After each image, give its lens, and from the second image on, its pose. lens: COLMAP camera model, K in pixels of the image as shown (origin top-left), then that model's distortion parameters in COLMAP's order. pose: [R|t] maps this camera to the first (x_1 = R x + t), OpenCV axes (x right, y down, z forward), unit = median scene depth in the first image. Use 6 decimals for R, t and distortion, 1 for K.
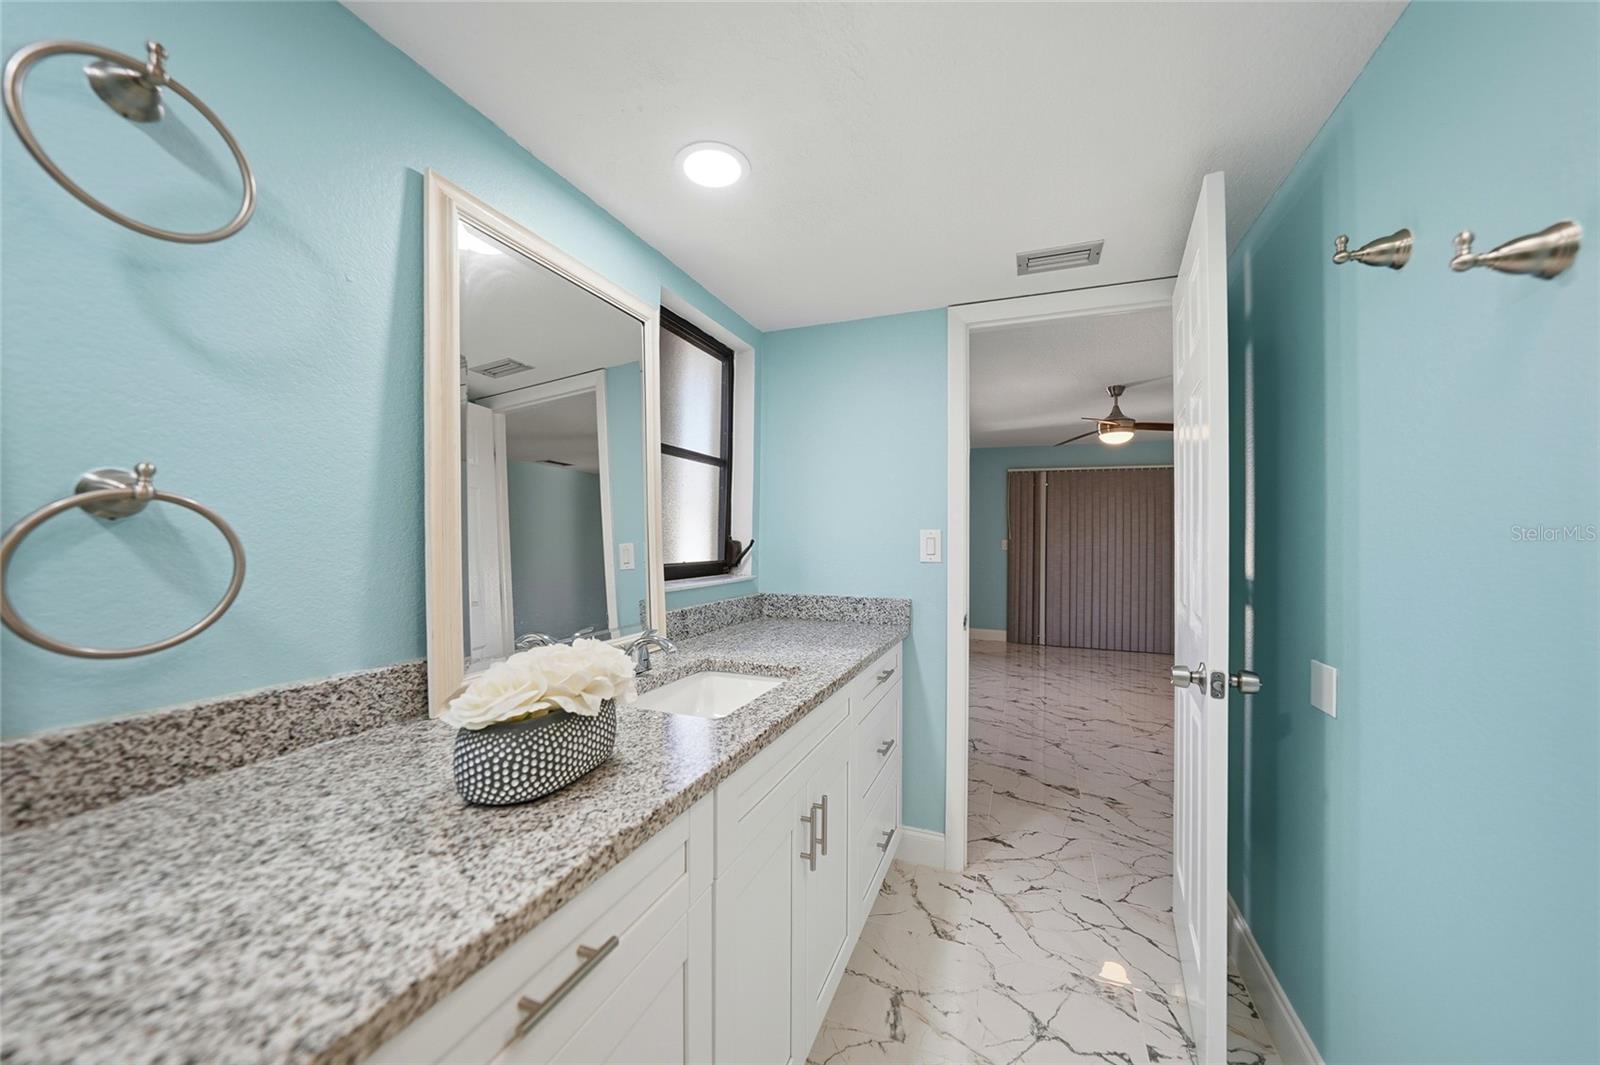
lens RADIAL K [[561.0, 0, 802.2], [0, 561.0, 525.6], [0, 0, 1]] dist [-0.021018, 0.002527]
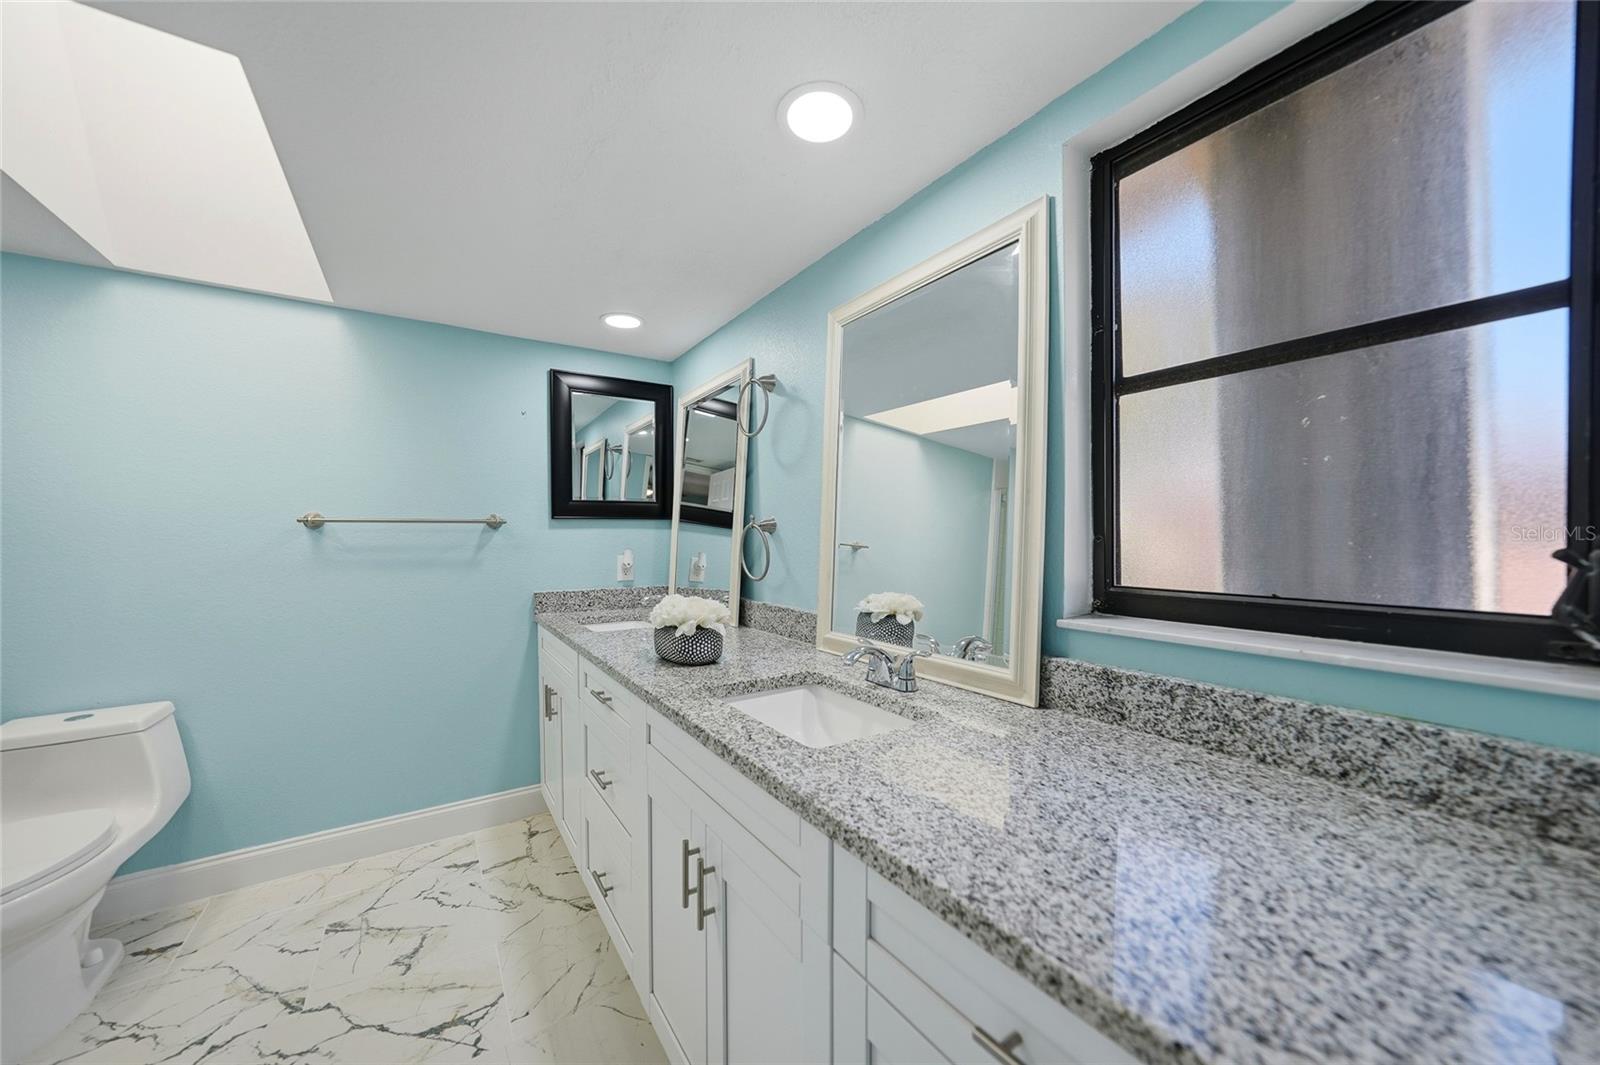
lens RADIAL K [[561.0, 0, 791.1], [0, 561.0, 531.7], [0, 0, 1]] dist [-0.021018, 0.002527]
pose [[-0.573083, -0.006847, -0.819469, 0.590420], [0.024288, 0.999384, -0.025336, 0.026330], [0.819137, -0.034423, -0.572564, 1.473823]]
